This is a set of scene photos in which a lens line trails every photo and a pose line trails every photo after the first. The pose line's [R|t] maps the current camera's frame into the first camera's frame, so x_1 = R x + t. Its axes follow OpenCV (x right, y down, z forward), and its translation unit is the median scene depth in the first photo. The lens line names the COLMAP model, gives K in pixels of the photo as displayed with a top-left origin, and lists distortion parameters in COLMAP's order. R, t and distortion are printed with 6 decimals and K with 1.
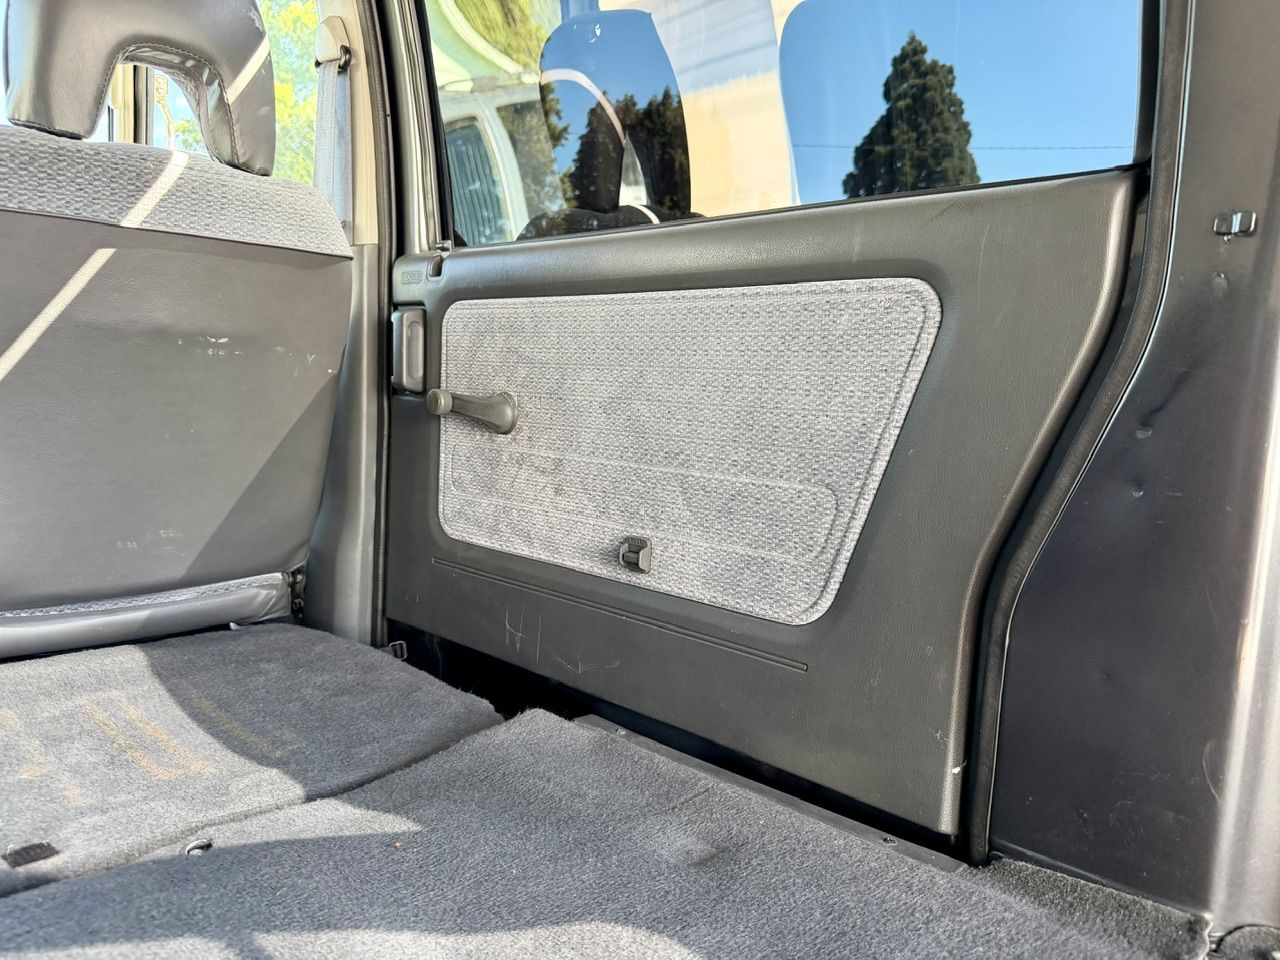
lens RADIAL K [[899.5, 0, 643.1], [0, 899.5, 492.0], [0, 0, 1]] dist [0.049516, -0.068634]
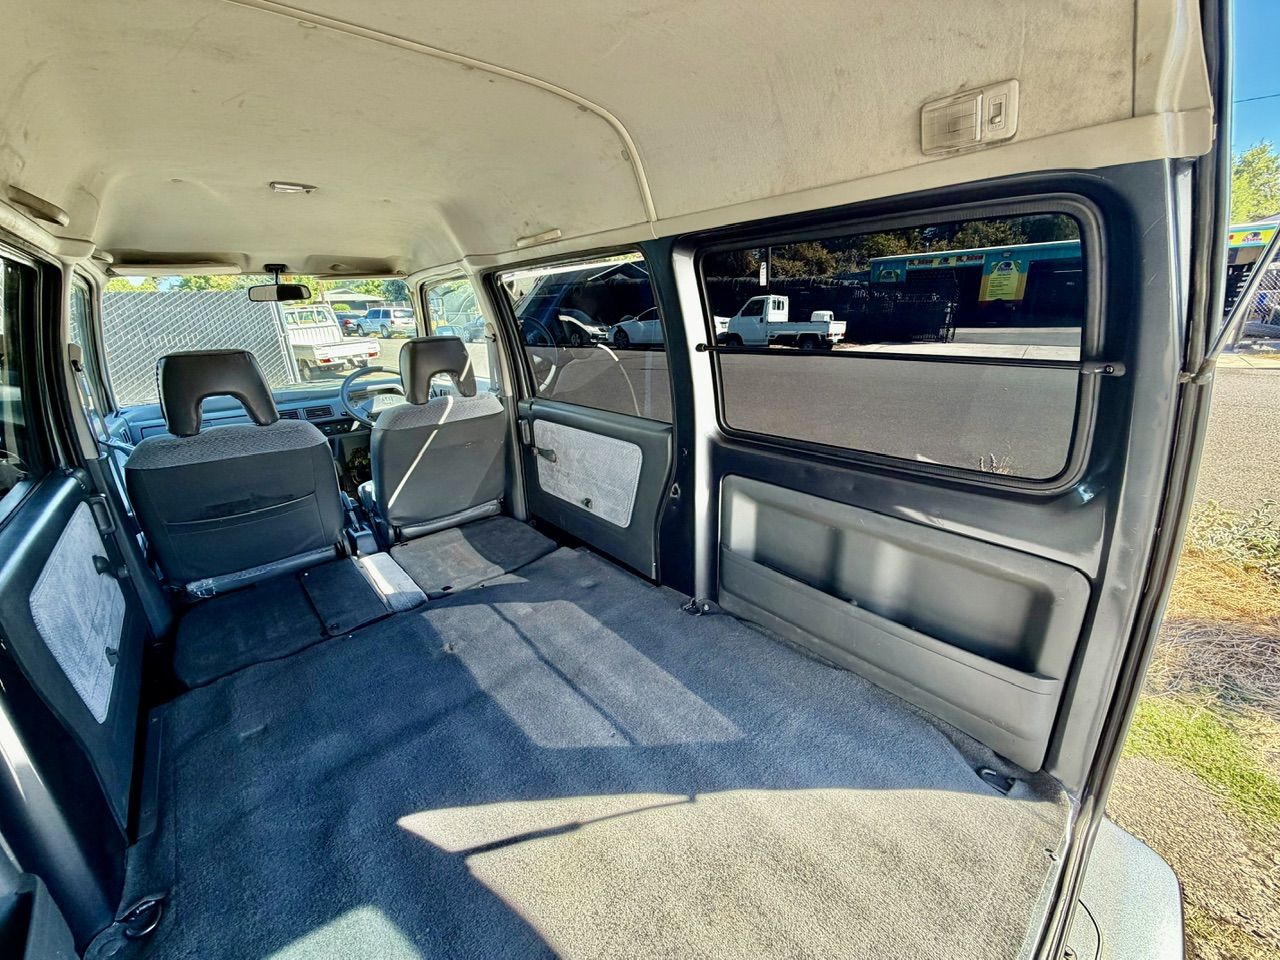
lens RADIAL K [[508.6, 0, 643.6], [0, 508.6, 479.2], [0, 0, 1]] dist [-0.001843, 0.000669]
pose [[0.990332, -0.043655, -0.131668, 0.450406], [0.070754, 0.975401, 0.208776, -0.404475], [0.119315, -0.216074, 0.969059, -0.840164]]
